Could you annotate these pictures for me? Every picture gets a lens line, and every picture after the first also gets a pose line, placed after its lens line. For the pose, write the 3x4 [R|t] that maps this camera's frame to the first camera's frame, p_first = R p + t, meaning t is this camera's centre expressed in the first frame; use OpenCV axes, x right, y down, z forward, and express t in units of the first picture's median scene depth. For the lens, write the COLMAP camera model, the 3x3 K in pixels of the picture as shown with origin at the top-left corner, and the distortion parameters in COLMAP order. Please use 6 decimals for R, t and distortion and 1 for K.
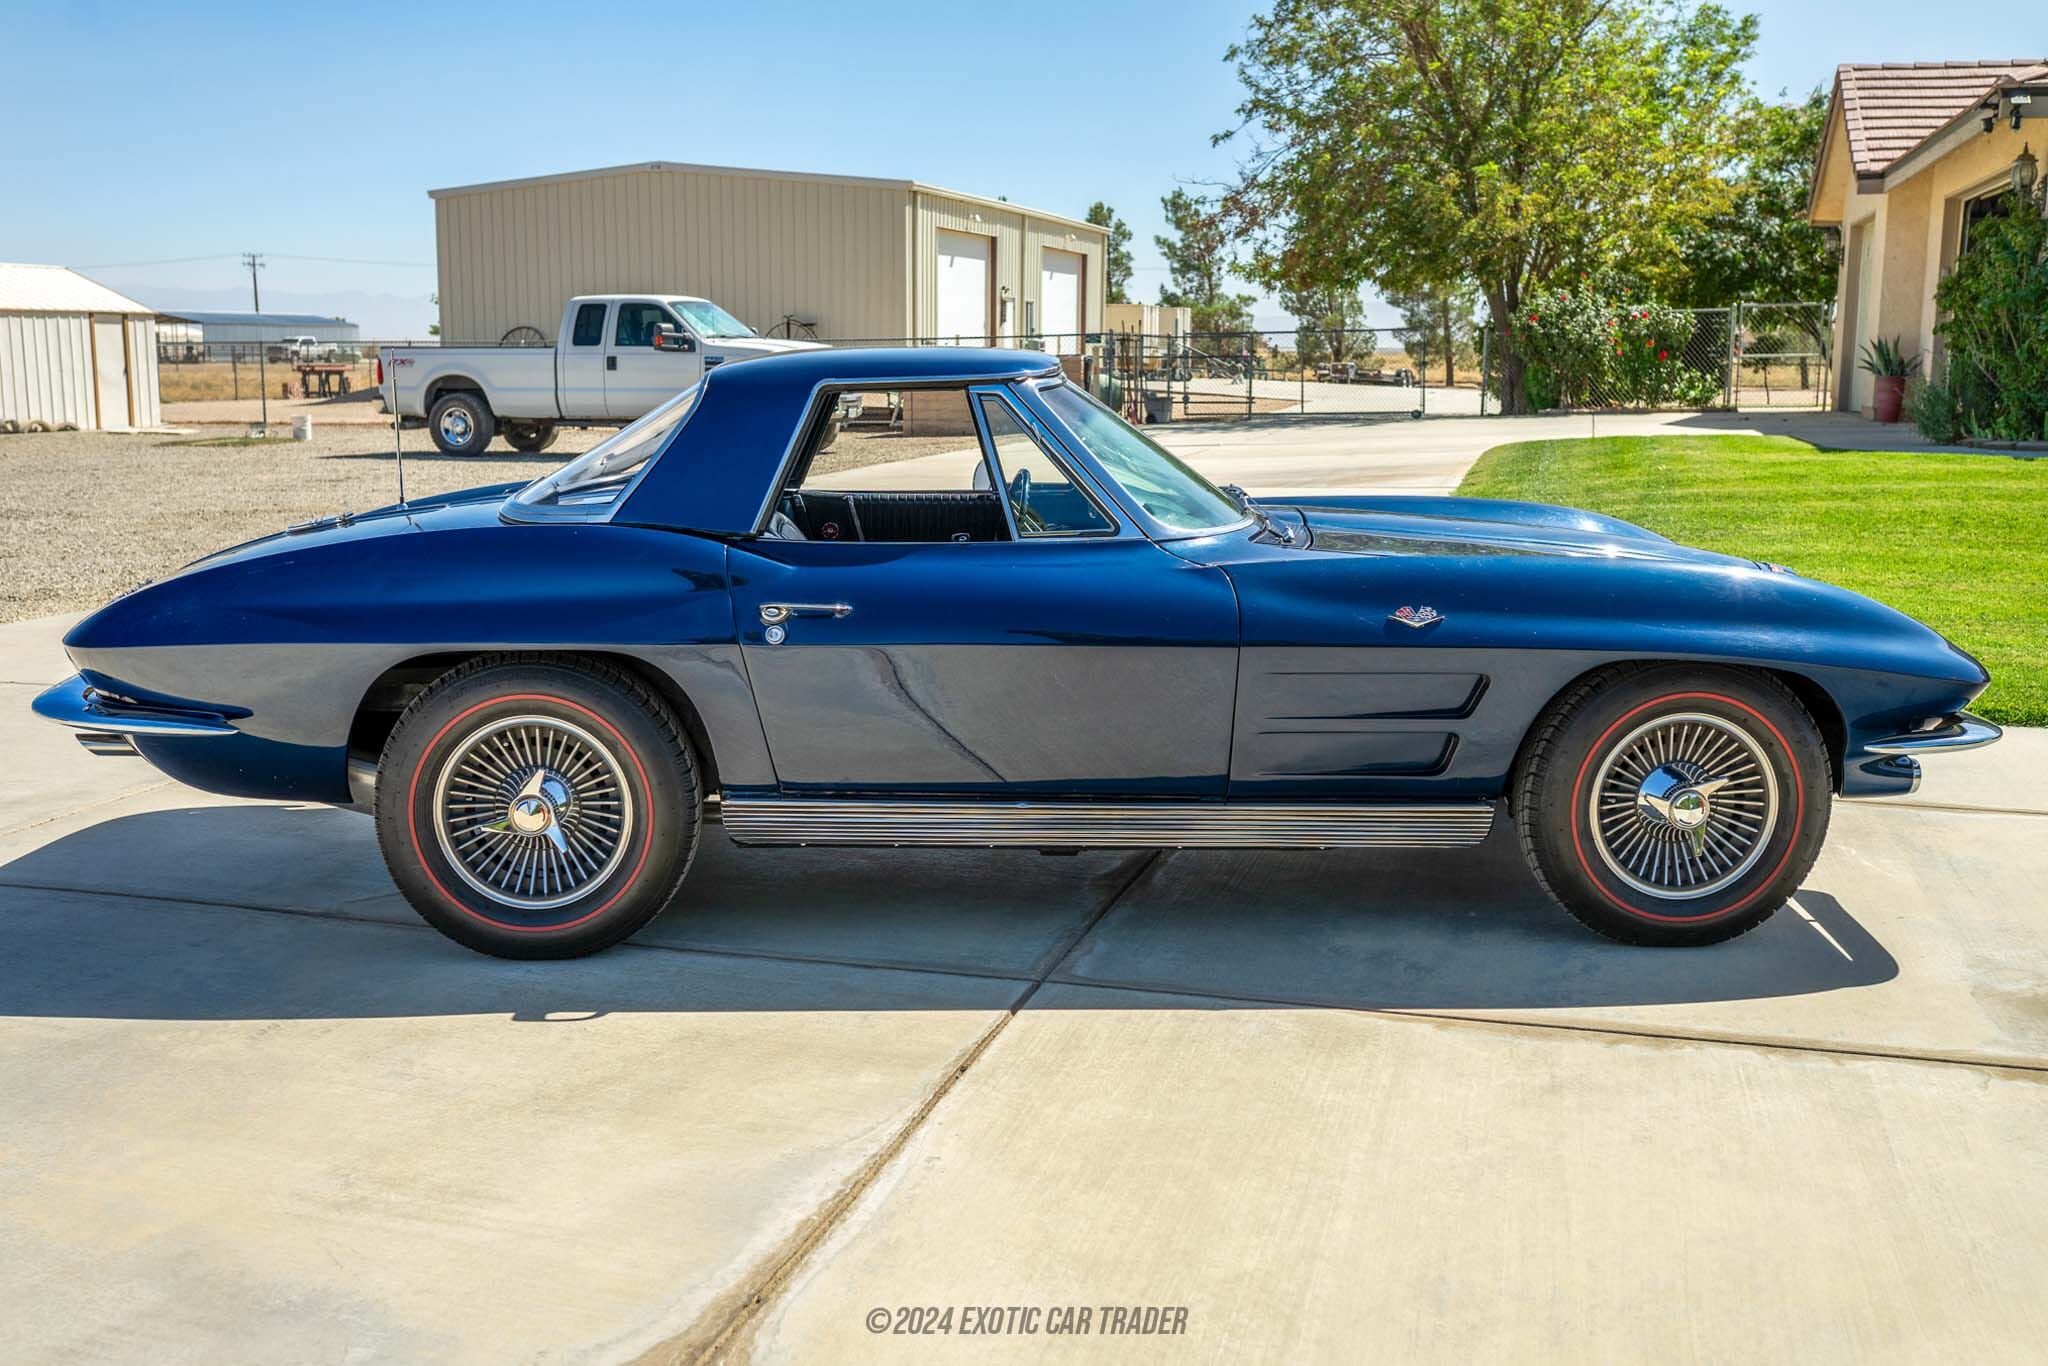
lens RADIAL K [[2001.4, 0, 1028.7], [0, 2001.4, 631.2], [0, 0, 1]] dist [-0.034861, 0.000000]
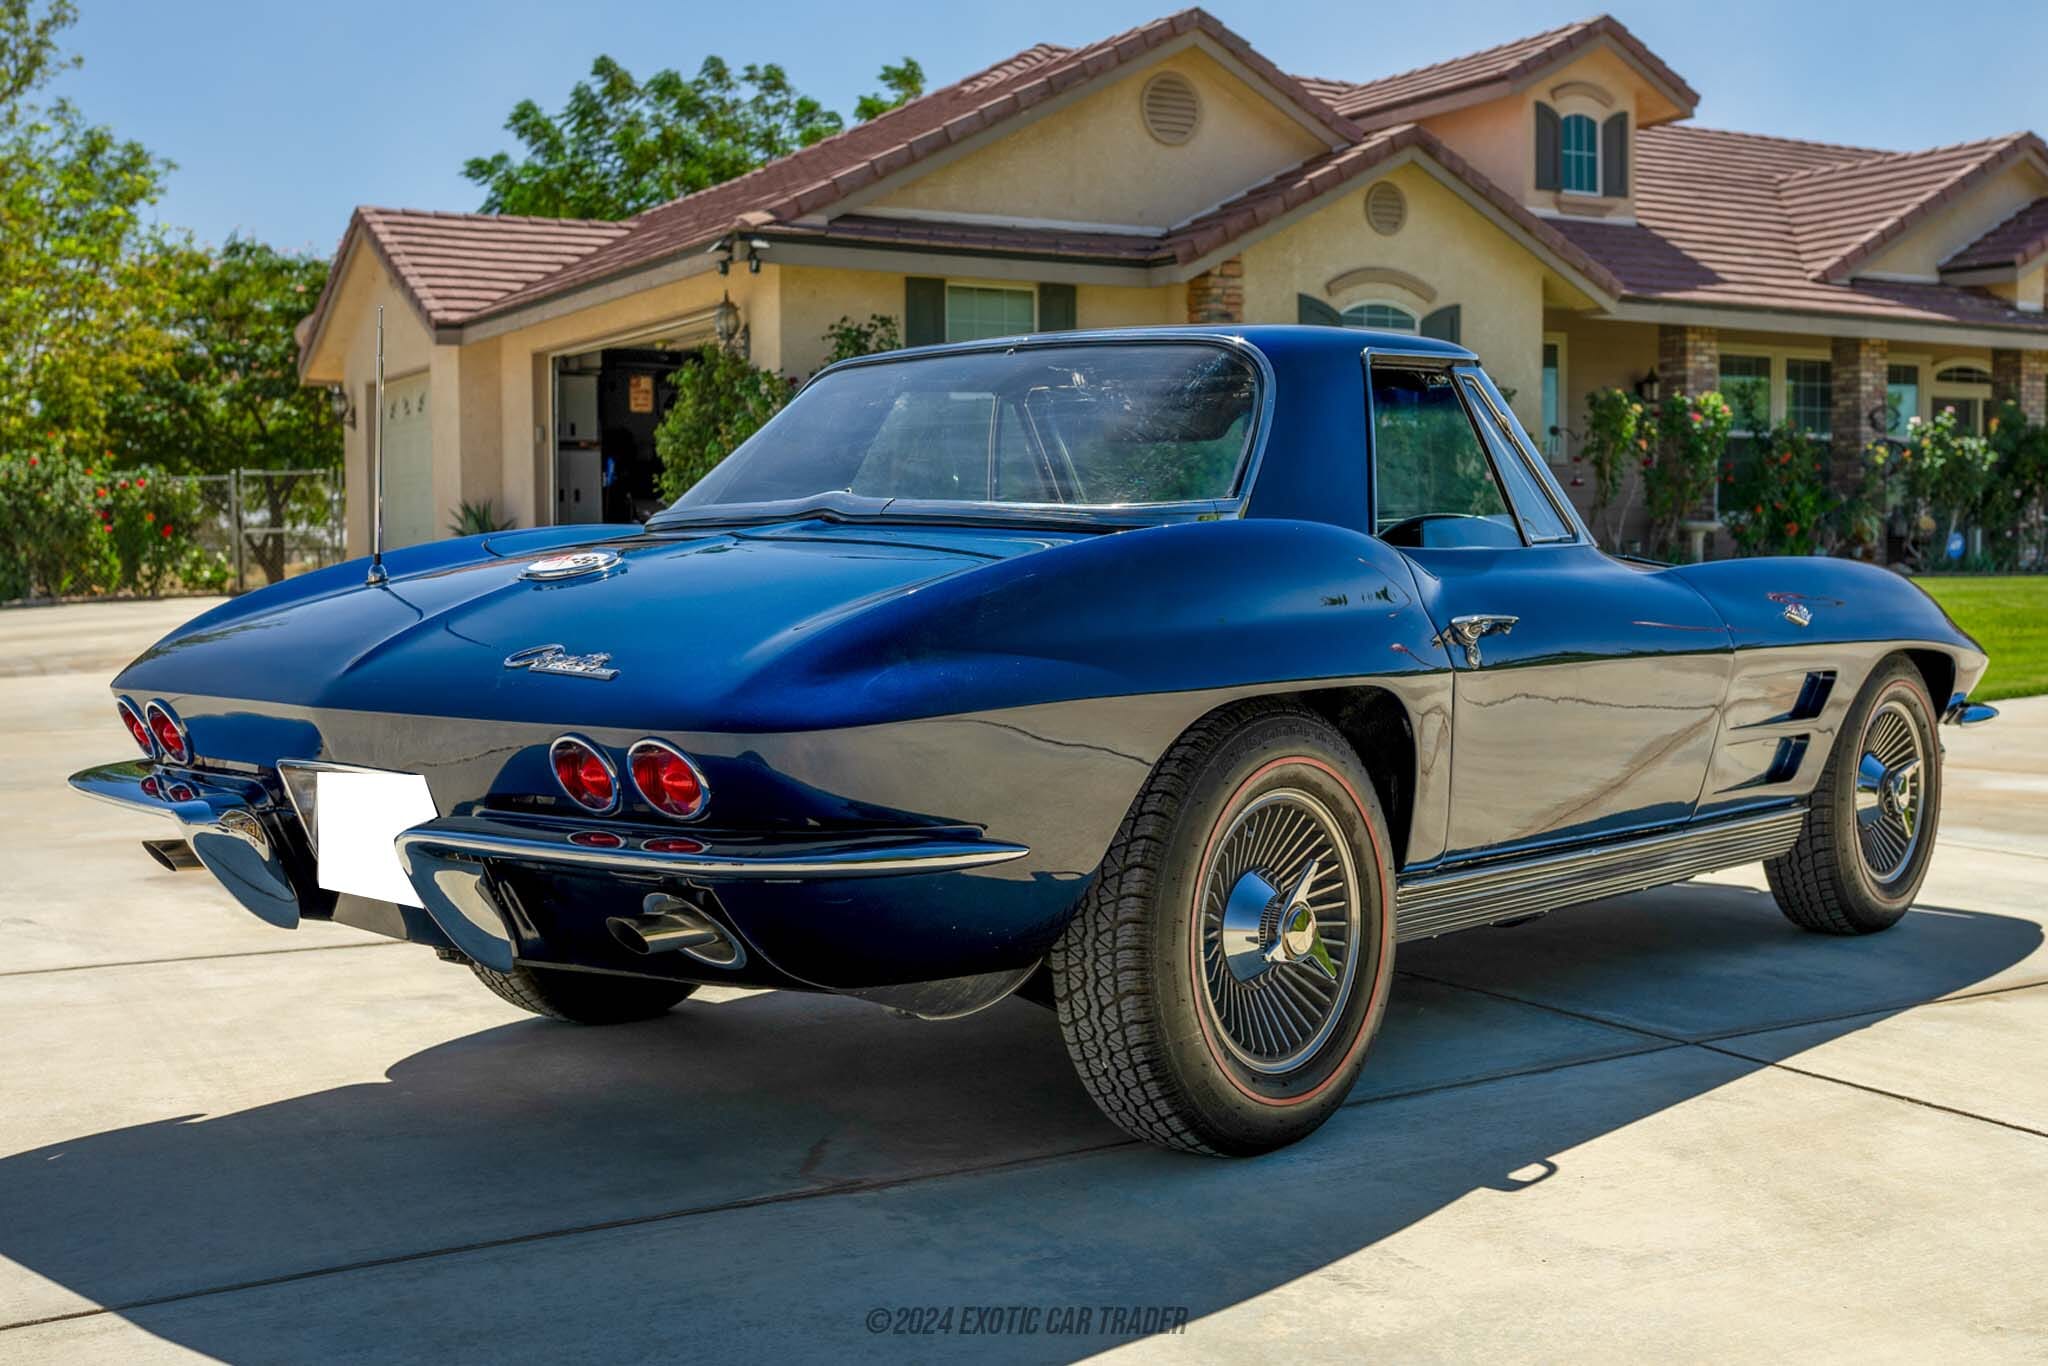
lens RADIAL K [[2335.0, 0, 1036.3], [0, 2335.0, 667.8], [0, 0, 1]] dist [-0.044828, 0.000000]
pose [[0.675009, -0.043041, 0.736553, -0.895450], [0.113909, 0.992407, -0.046398, 0.028404], [-0.728964, 0.115219, 0.674786, 0.505159]]
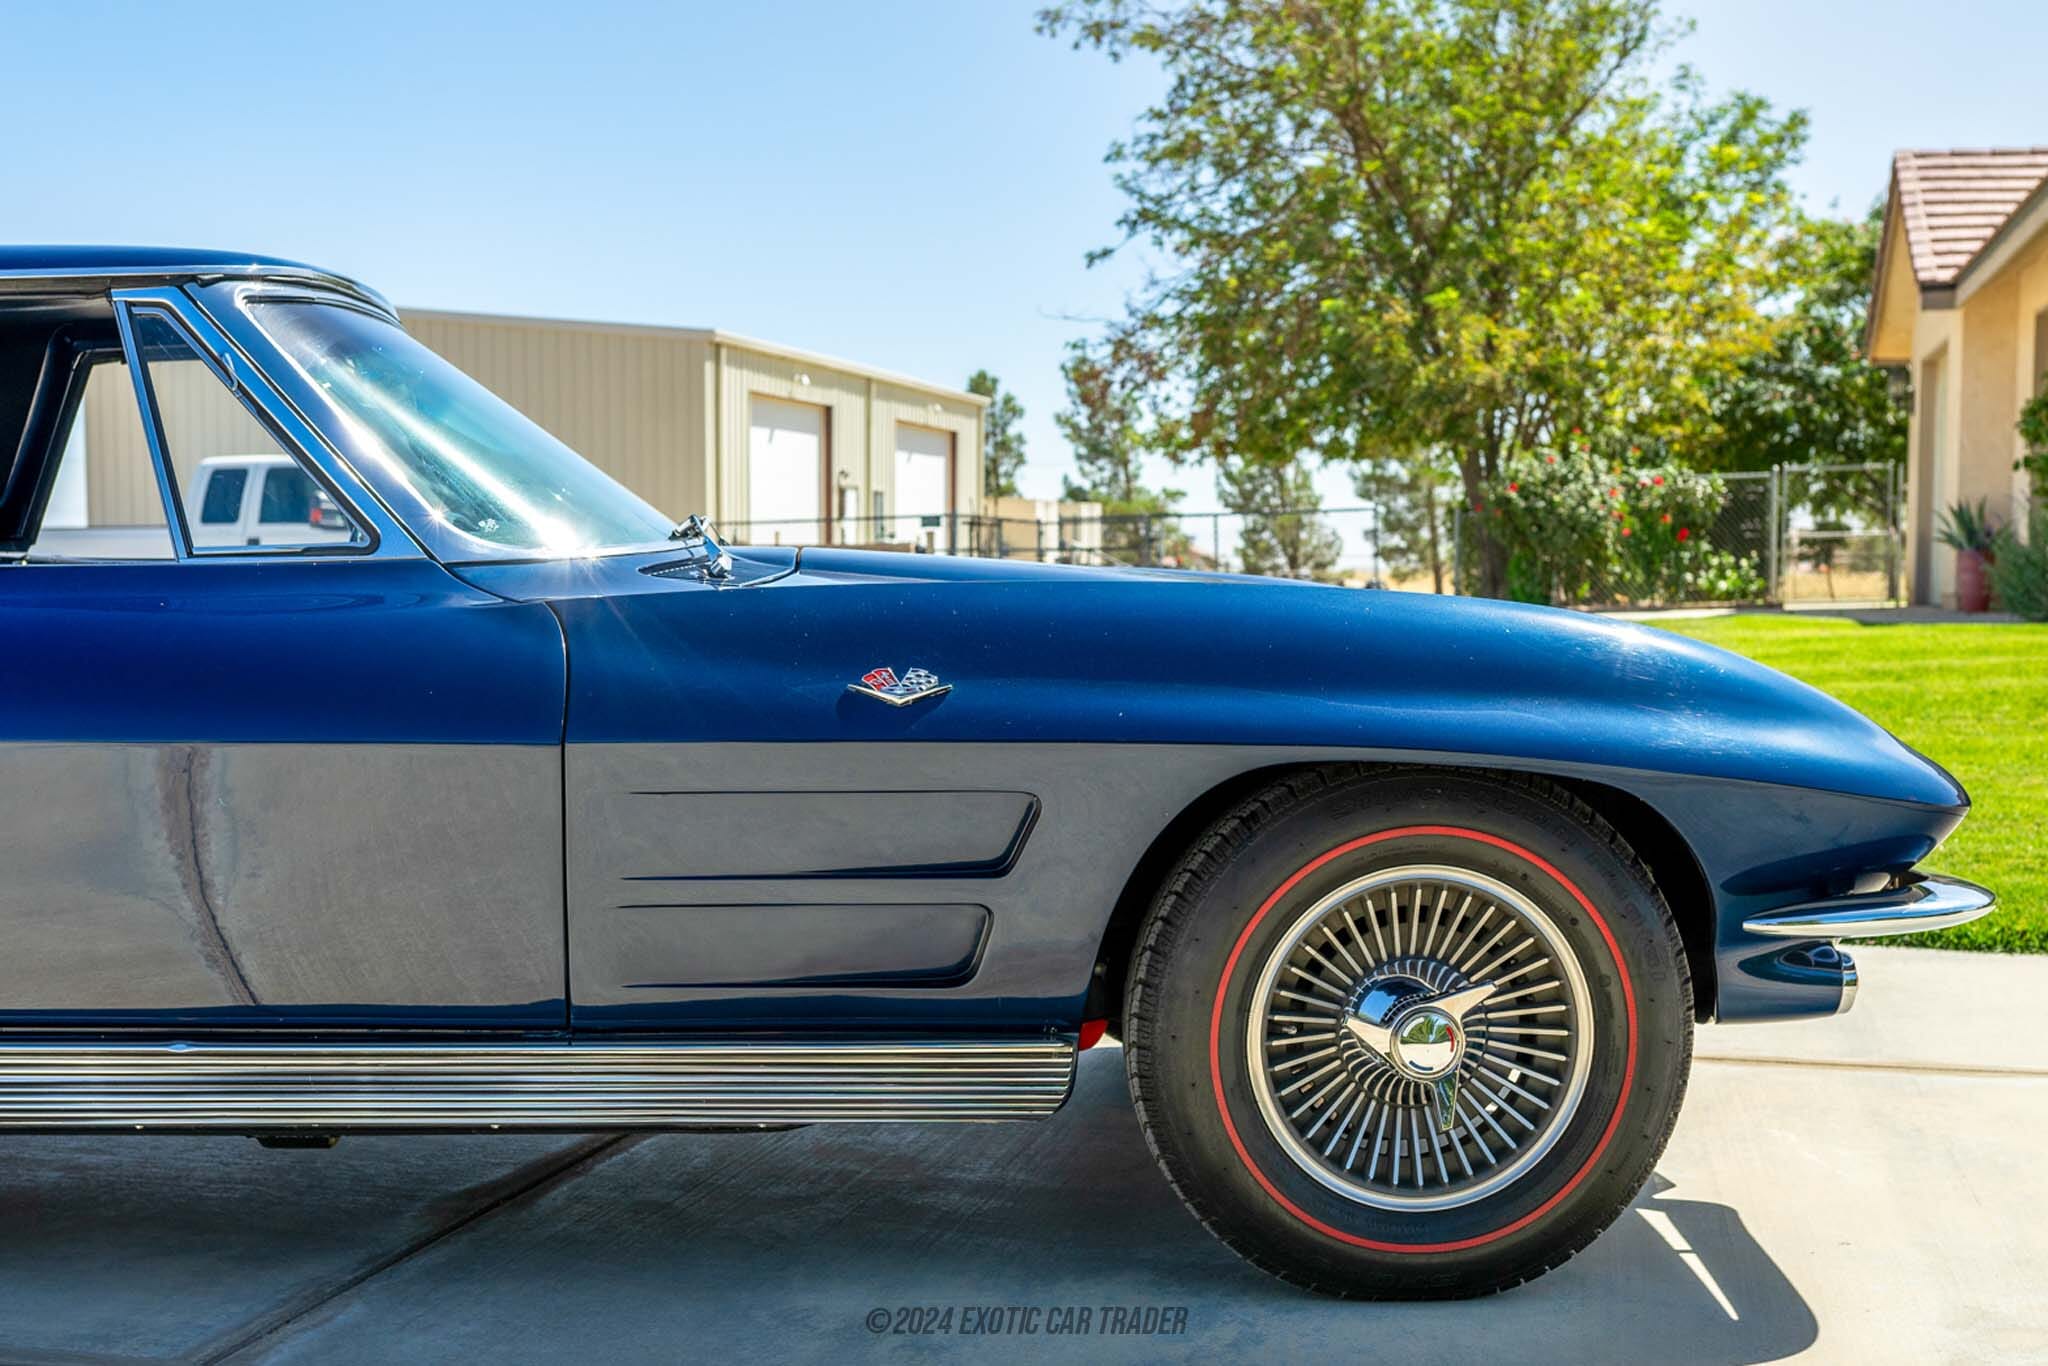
lens RADIAL K [[2575.6, 0, 1029.6], [0, 2575.6, 695.7], [0, 0, 1]] dist [-0.033543, 0.000000]
pose [[0.999192, -0.008382, 0.039307, 0.194151], [0.012034, 0.995537, -0.093607, 0.058833], [-0.038347, 0.094004, 0.994833, 0.292263]]
